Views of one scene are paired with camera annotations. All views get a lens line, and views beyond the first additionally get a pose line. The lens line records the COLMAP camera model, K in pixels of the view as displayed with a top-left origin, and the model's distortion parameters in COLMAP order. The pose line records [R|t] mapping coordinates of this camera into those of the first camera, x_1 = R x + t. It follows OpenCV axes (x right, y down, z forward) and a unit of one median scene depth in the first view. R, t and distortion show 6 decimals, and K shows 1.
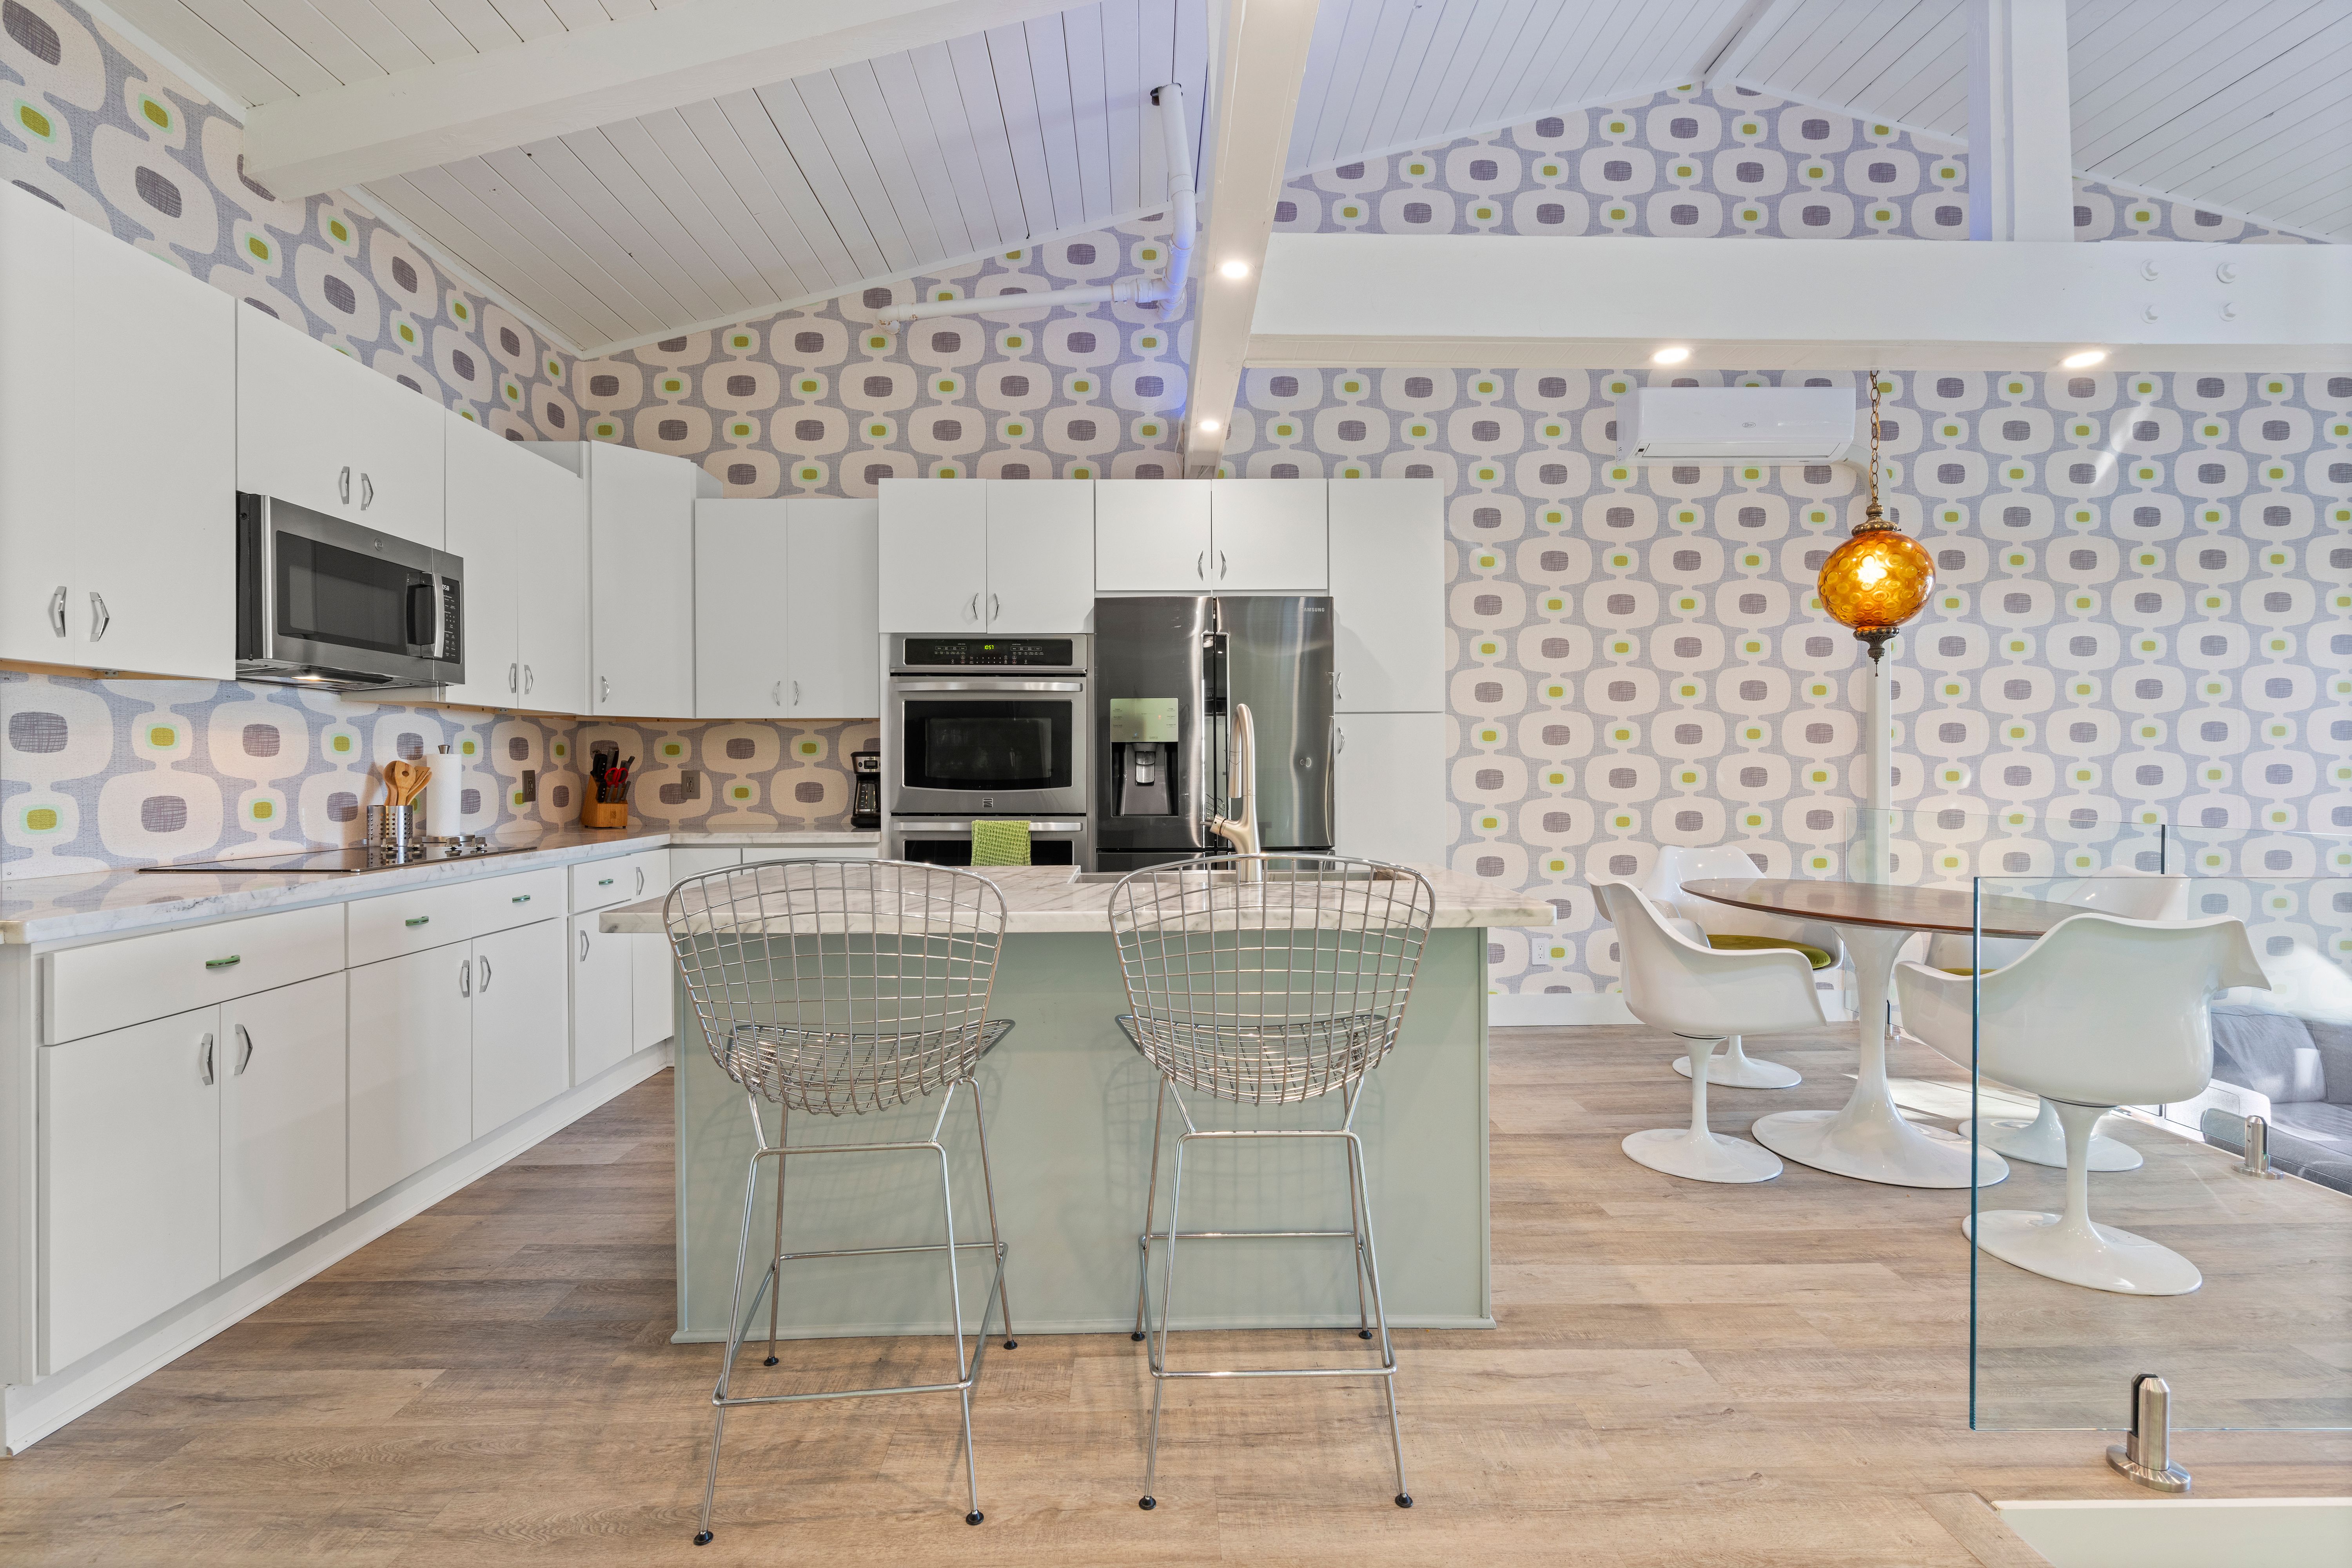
lens RADIAL K [[1075.4, 0, 1153.3], [0, 1075.4, 779.6], [0, 0, 1]] dist [-0.003208, 0.000354]
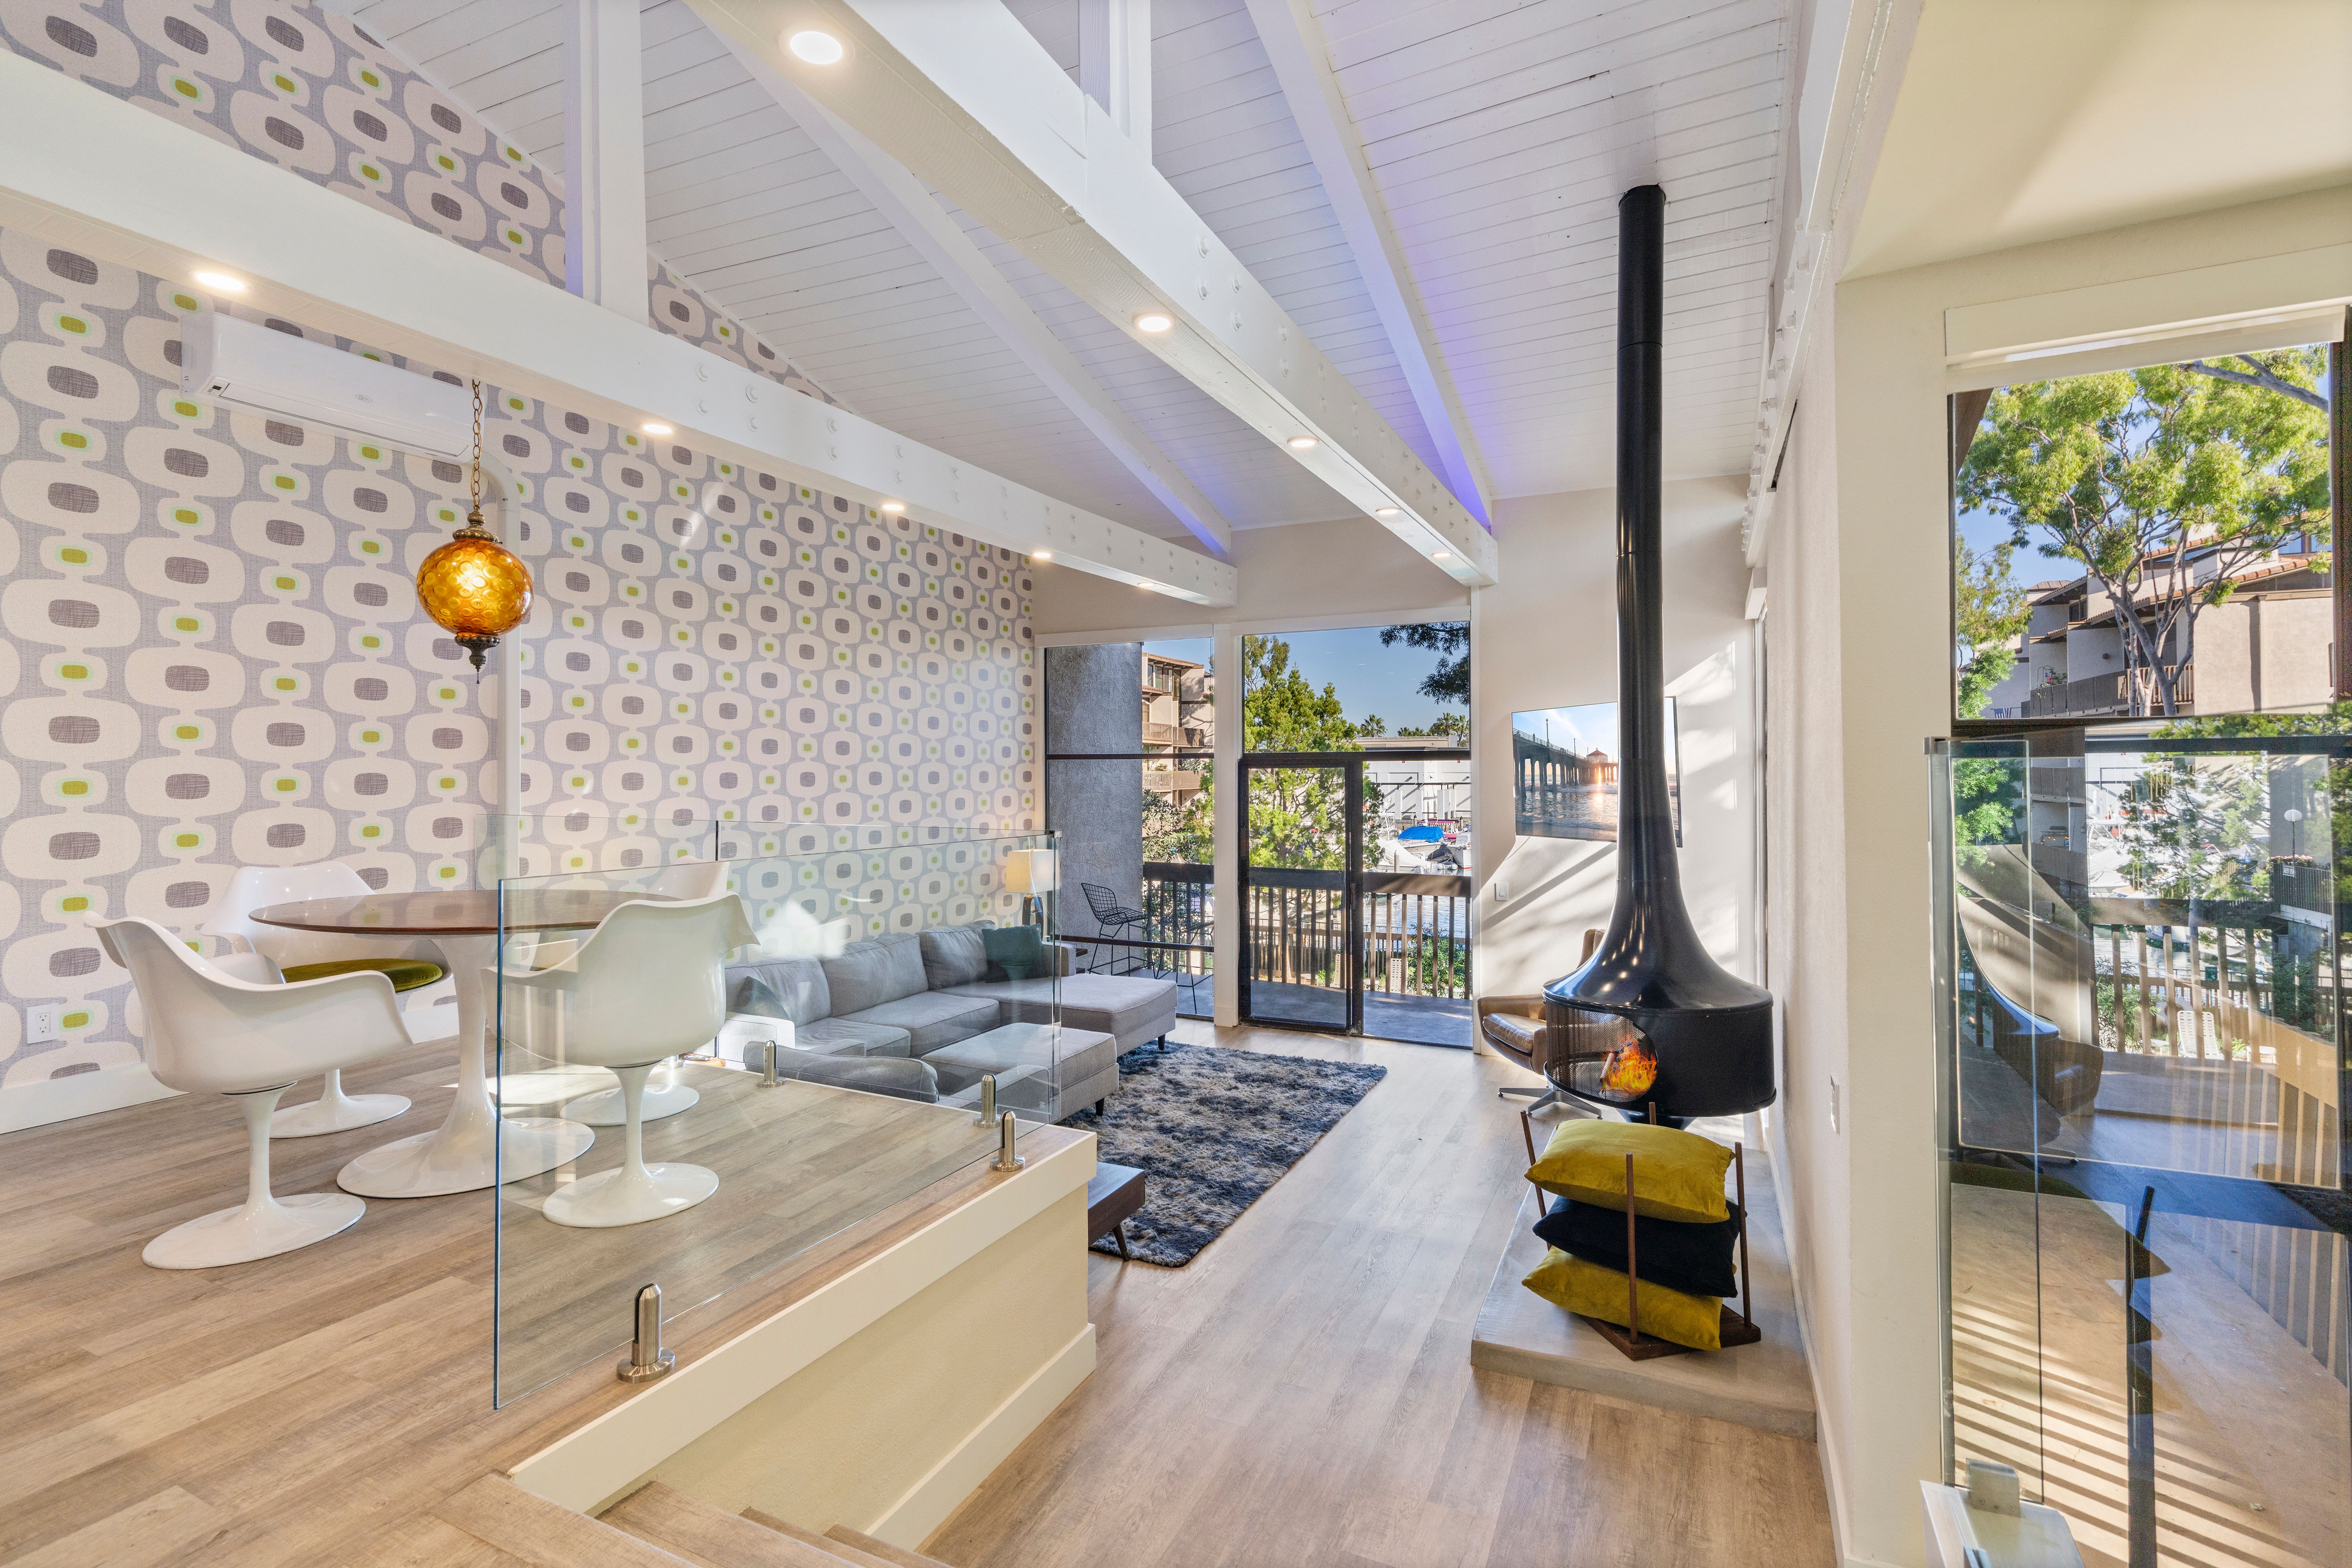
lens RADIAL K [[1075.4, 0, 1195.0], [0, 1075.4, 763.7], [0, 0, 1]] dist [-0.003208, 0.000354]
pose [[0.435455, 0.010586, 0.900148, 0.055437], [0.007215, 0.999858, -0.015249, -0.000909], [-0.900181, 0.013135, 0.435317, -0.036347]]
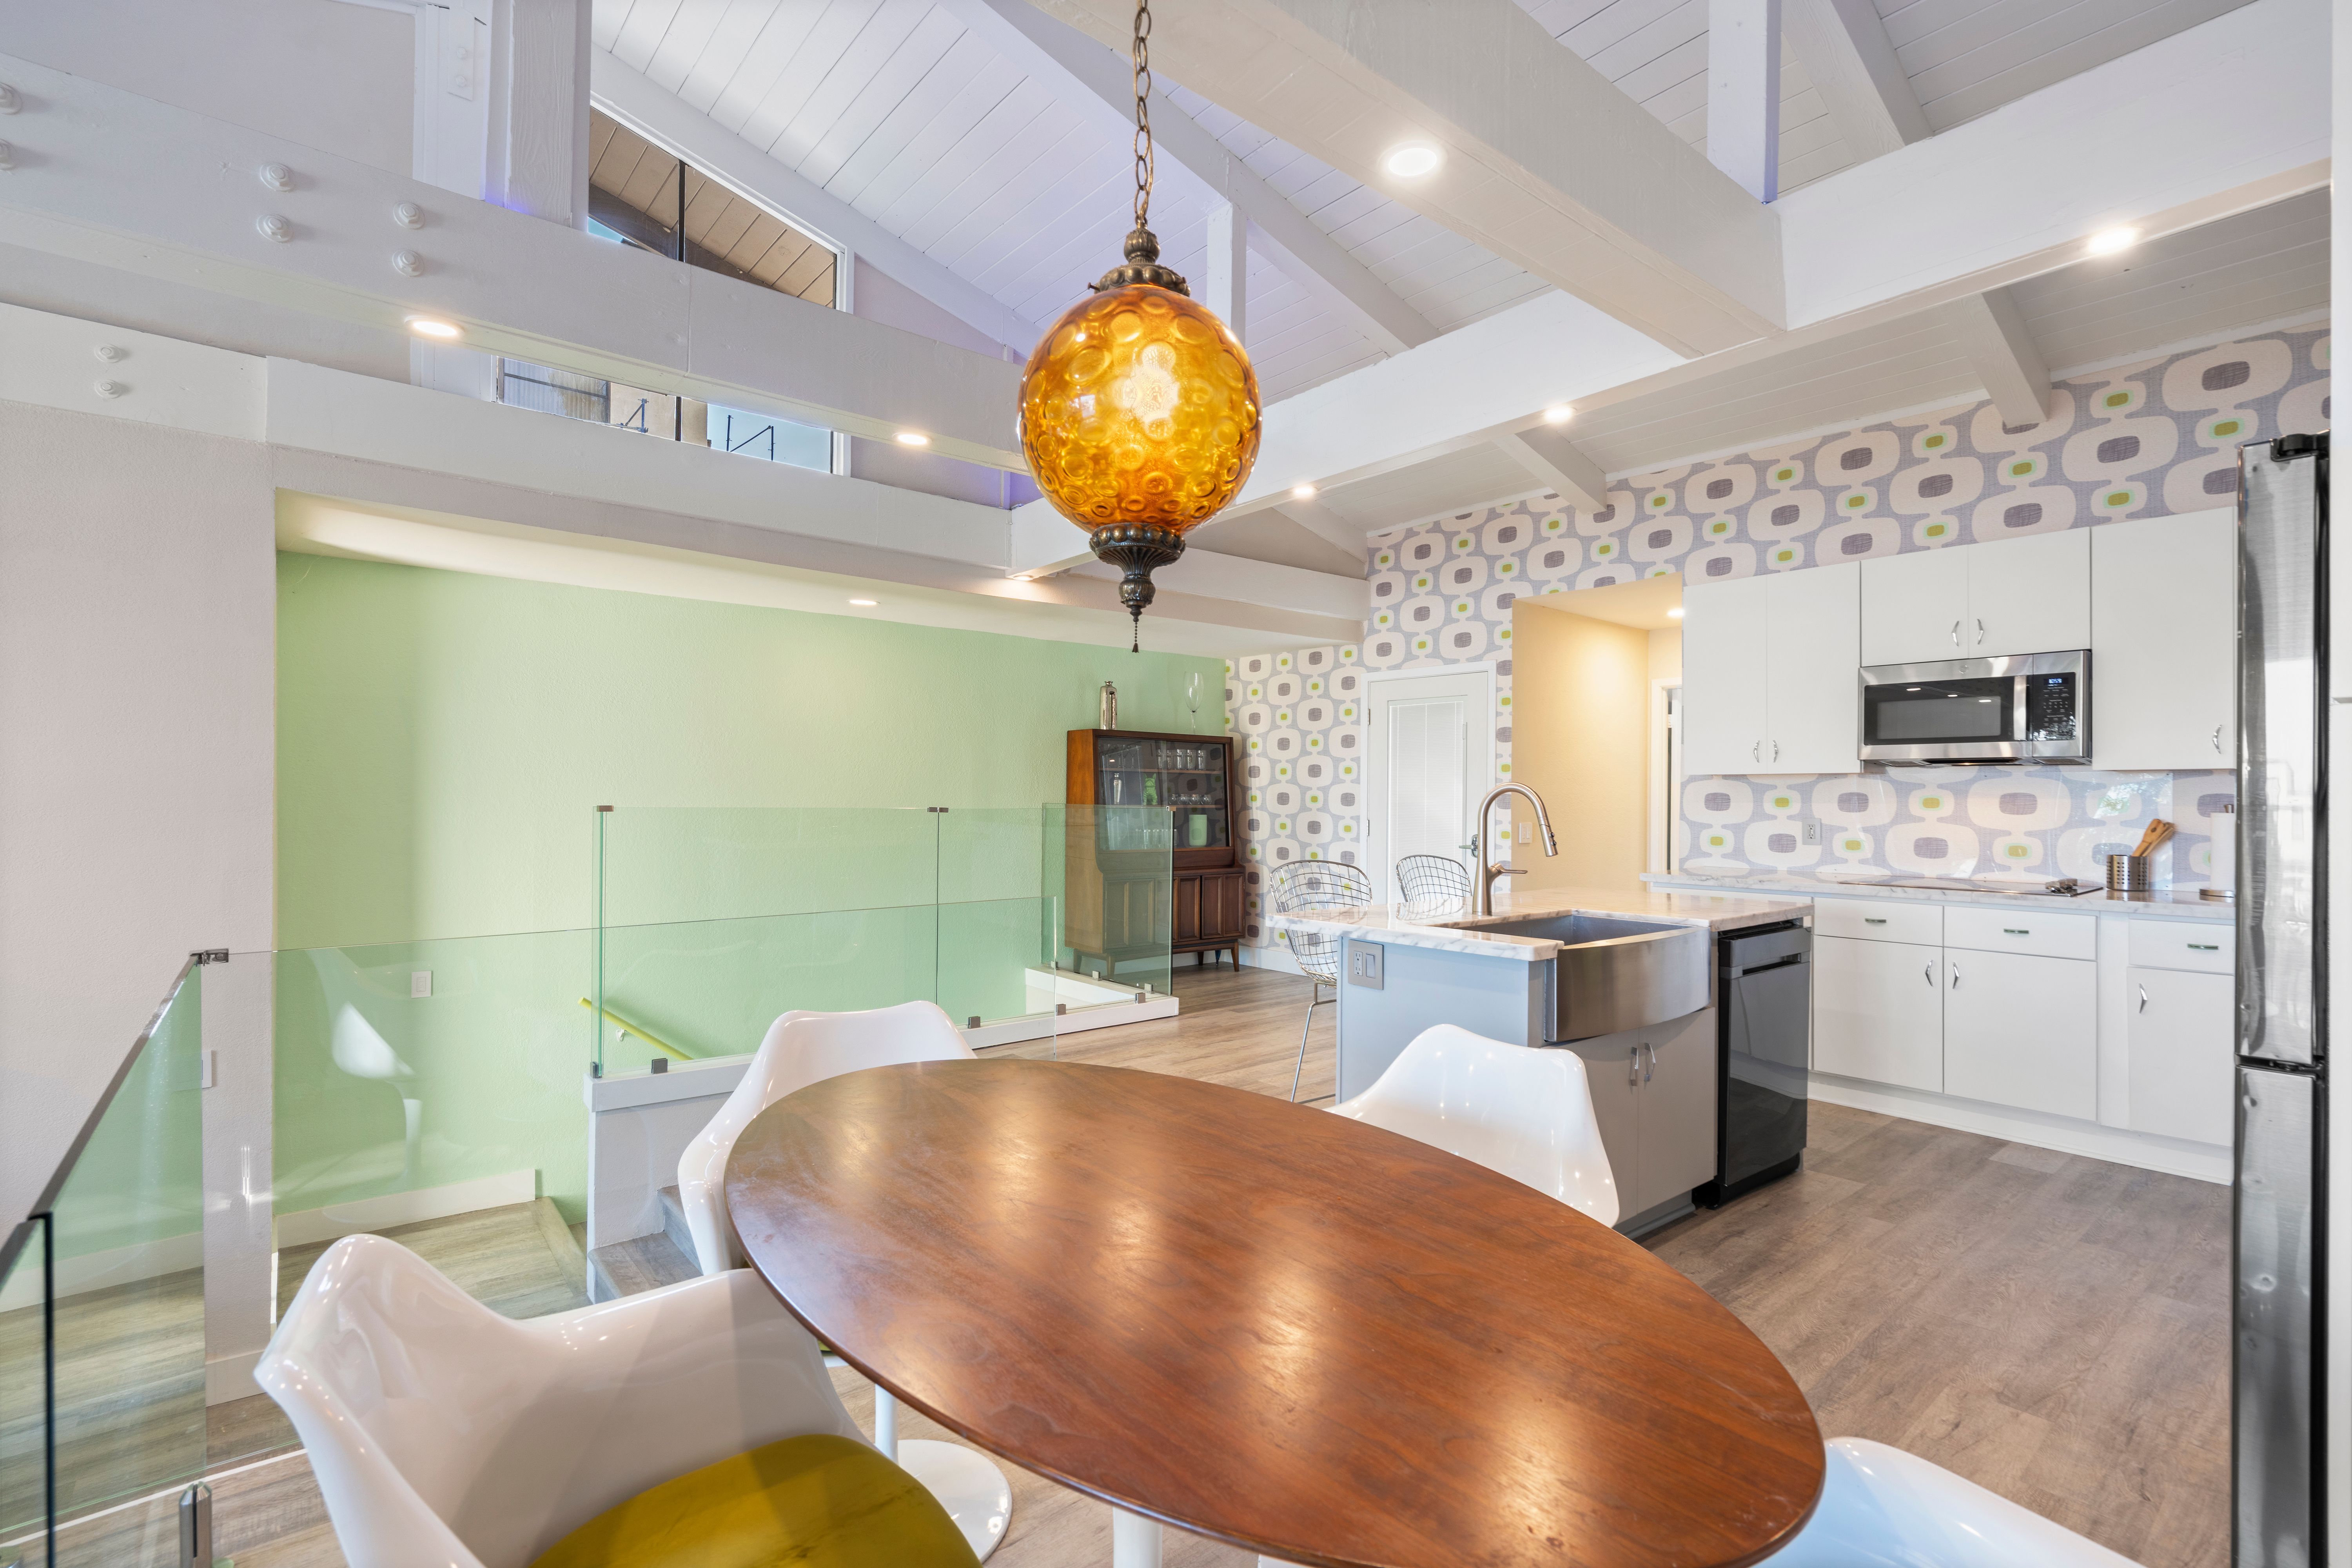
lens RADIAL K [[1075.4, 0, 1180.6], [0, 1075.4, 790.2], [0, 0, 1]] dist [-0.003208, 0.000354]
pose [[-0.786012, -0.011826, -0.618098, 0.798371], [-0.013977, 0.999901, -0.001358, -0.030348], [0.618053, 0.007572, -0.786100, 1.183545]]
